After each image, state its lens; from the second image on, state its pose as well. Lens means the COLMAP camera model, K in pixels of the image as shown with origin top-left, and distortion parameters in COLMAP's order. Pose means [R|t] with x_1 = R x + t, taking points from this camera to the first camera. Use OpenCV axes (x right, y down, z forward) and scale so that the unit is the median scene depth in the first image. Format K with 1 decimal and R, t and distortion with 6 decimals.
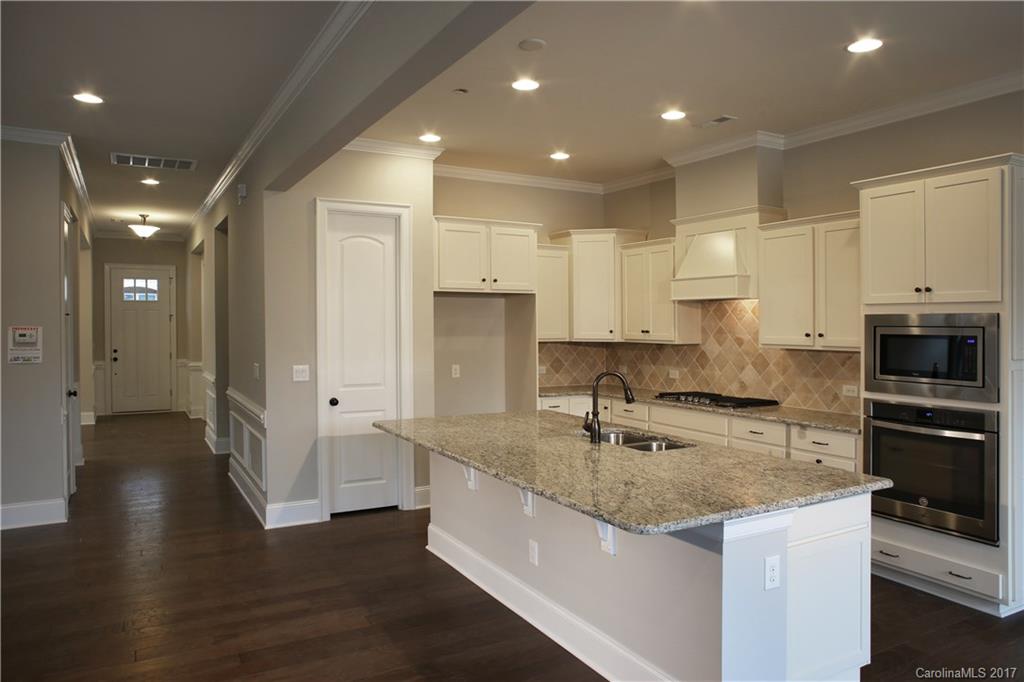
lens RADIAL K [[720.5, 0, 547.7], [0, 720.5, 379.5], [0, 0, 1]] dist [-0.073581, 0.103004]
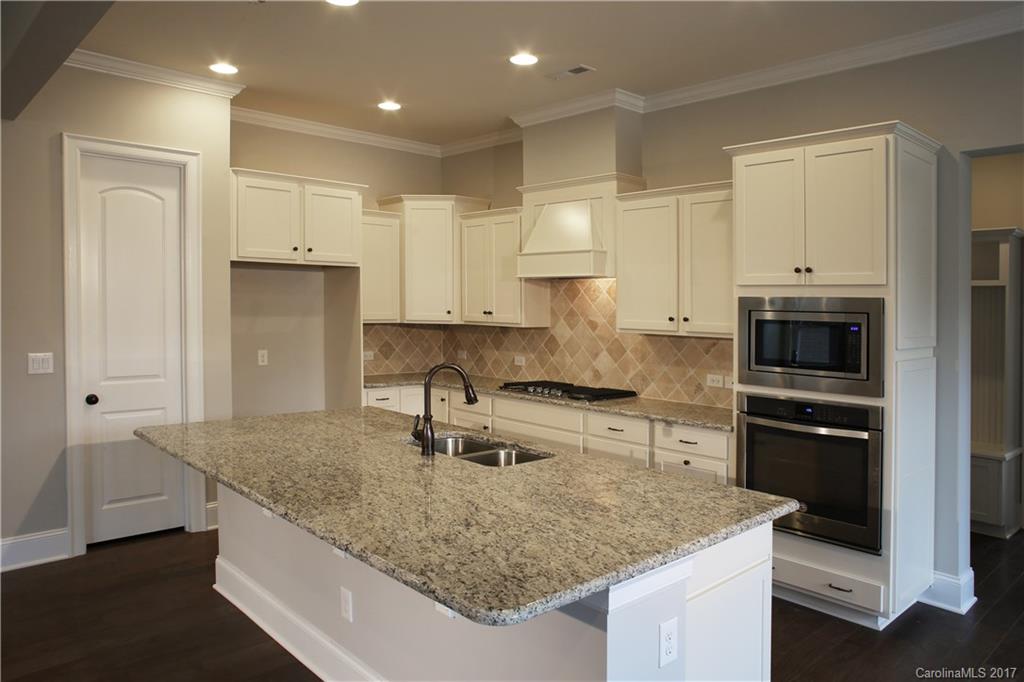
lens RADIAL K [[711.5, 0, 550.3], [0, 711.5, 345.6], [0, 0, 1]] dist [-0.063182, 0.002372]
pose [[0.974082, 0.001749, 0.226187, 0.015746], [0.002501, 0.999826, -0.018501, -0.012210], [-0.226179, 0.018588, 0.973908, 0.161831]]
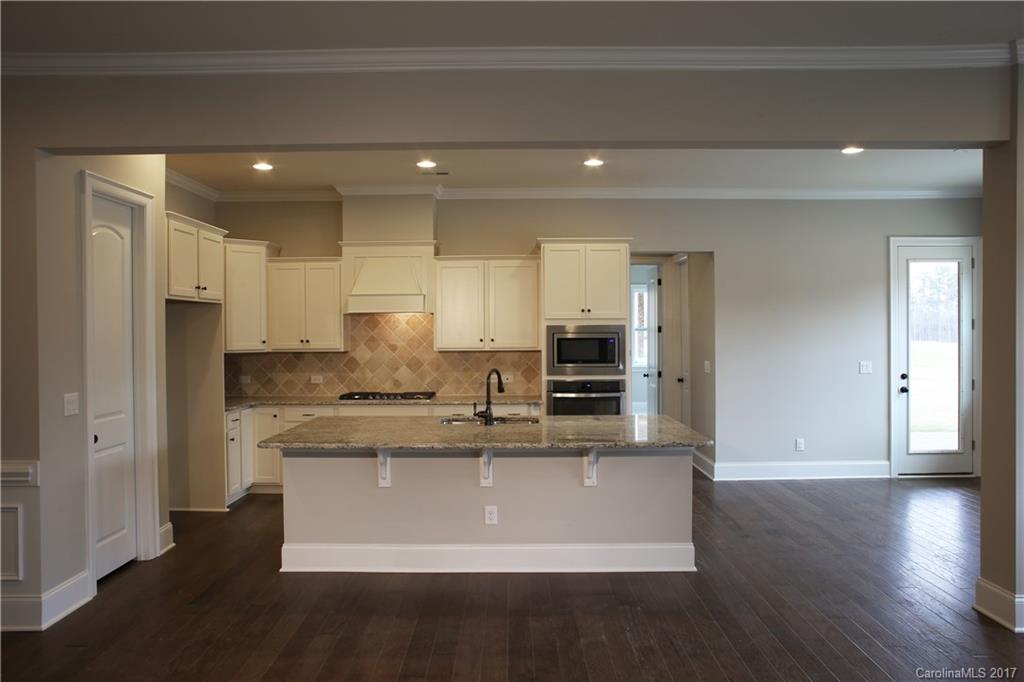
lens RADIAL K [[699.1, 0, 513.2], [0, 699.1, 402.2], [0, 0, 1]] dist [-0.030257, 0.001154]
pose [[0.512588, -0.091831, 0.853710, -0.726255], [0.074873, 0.995257, 0.062102, -0.020685], [-0.855364, 0.032087, 0.517033, 0.233252]]
